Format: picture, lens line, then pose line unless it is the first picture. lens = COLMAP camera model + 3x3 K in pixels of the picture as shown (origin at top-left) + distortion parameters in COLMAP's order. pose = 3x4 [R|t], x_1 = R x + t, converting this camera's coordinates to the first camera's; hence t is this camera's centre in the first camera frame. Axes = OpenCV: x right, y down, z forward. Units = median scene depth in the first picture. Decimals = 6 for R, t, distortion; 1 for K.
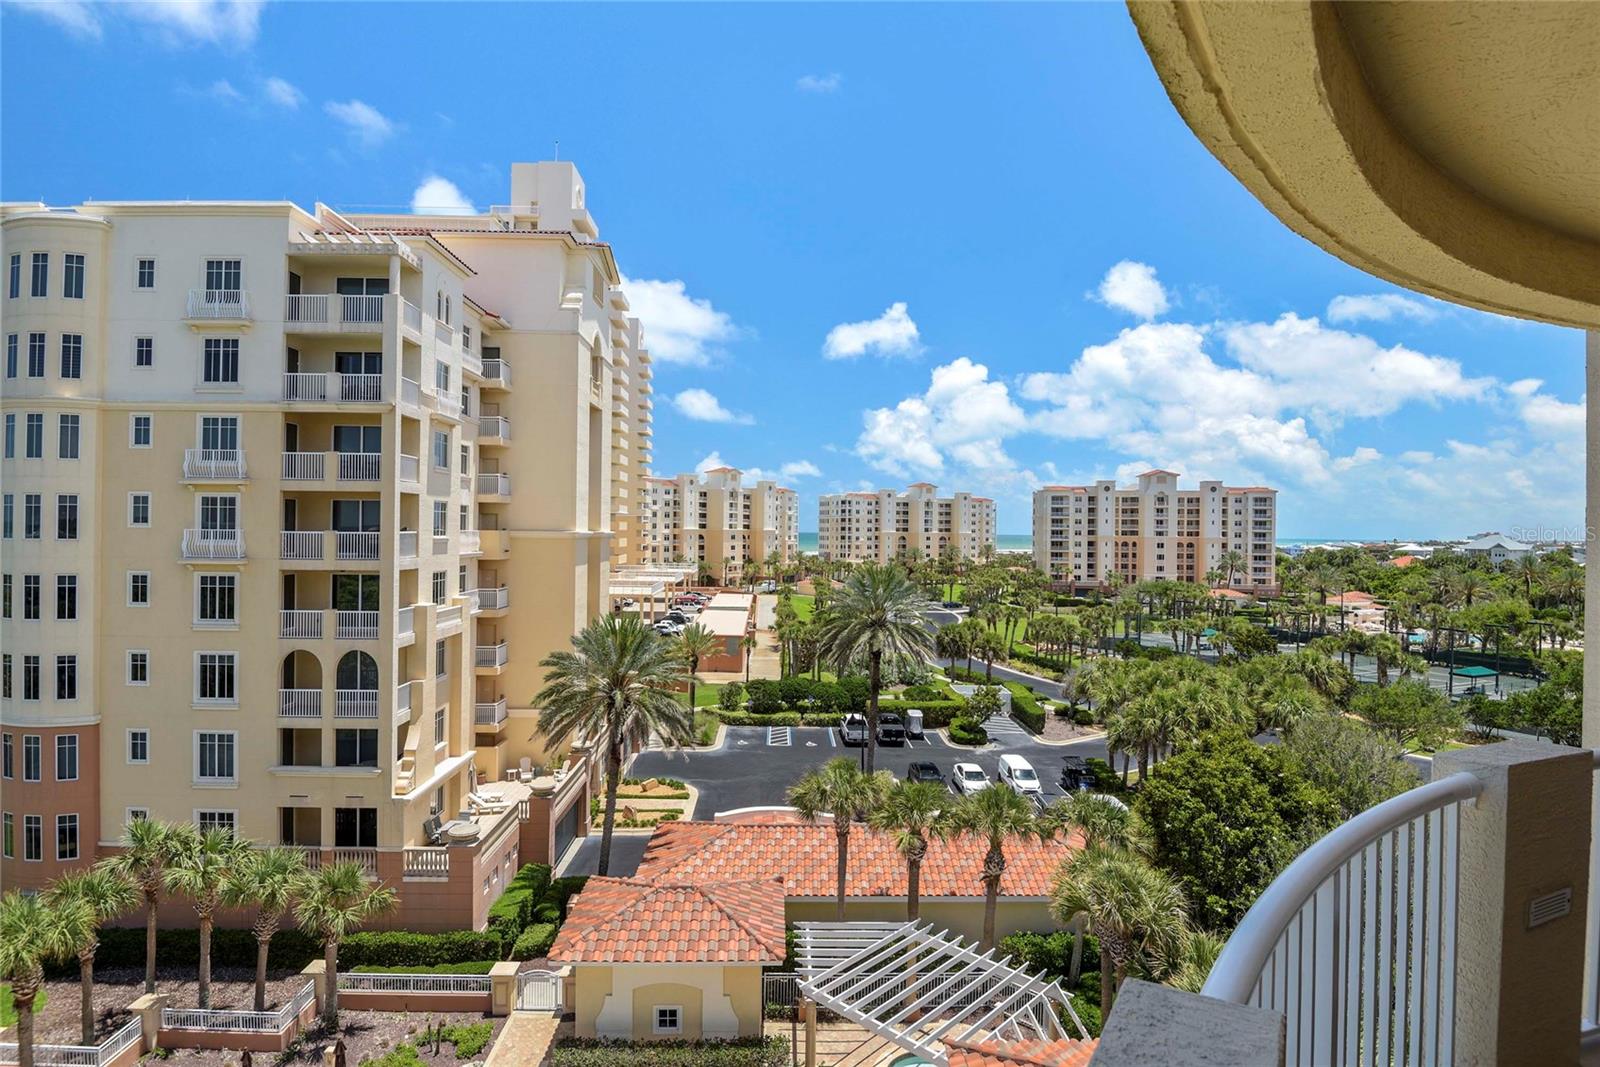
lens RADIAL K [[860.9, 0, 767.5], [0, 860.9, 508.2], [0, 0, 1]] dist [-0.023412, -0.010433]
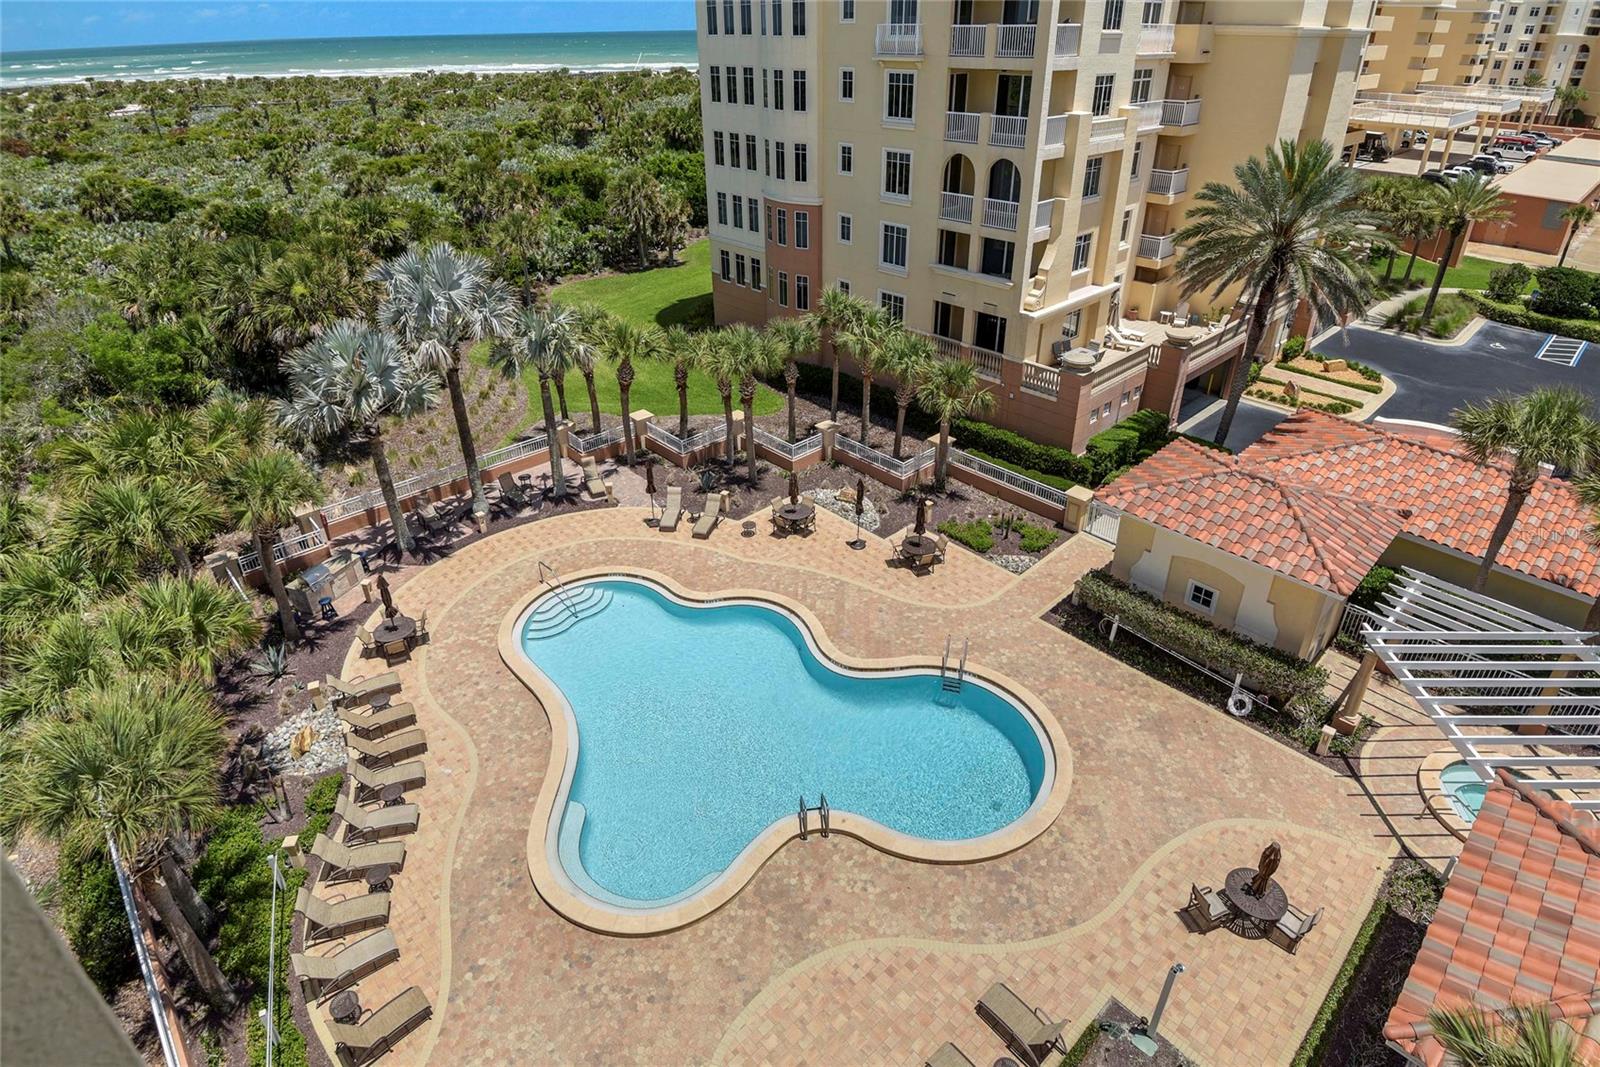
lens RADIAL K [[860.9, 0, 807.4], [0, 860.9, 481.4], [0, 0, 1]] dist [-0.023412, -0.010433]
pose [[0.669544, 0.336912, -0.661967, 0.144252], [0.027212, 0.879487, 0.475144, 0.017854], [0.742274, -0.336143, 0.579688, 0.135057]]
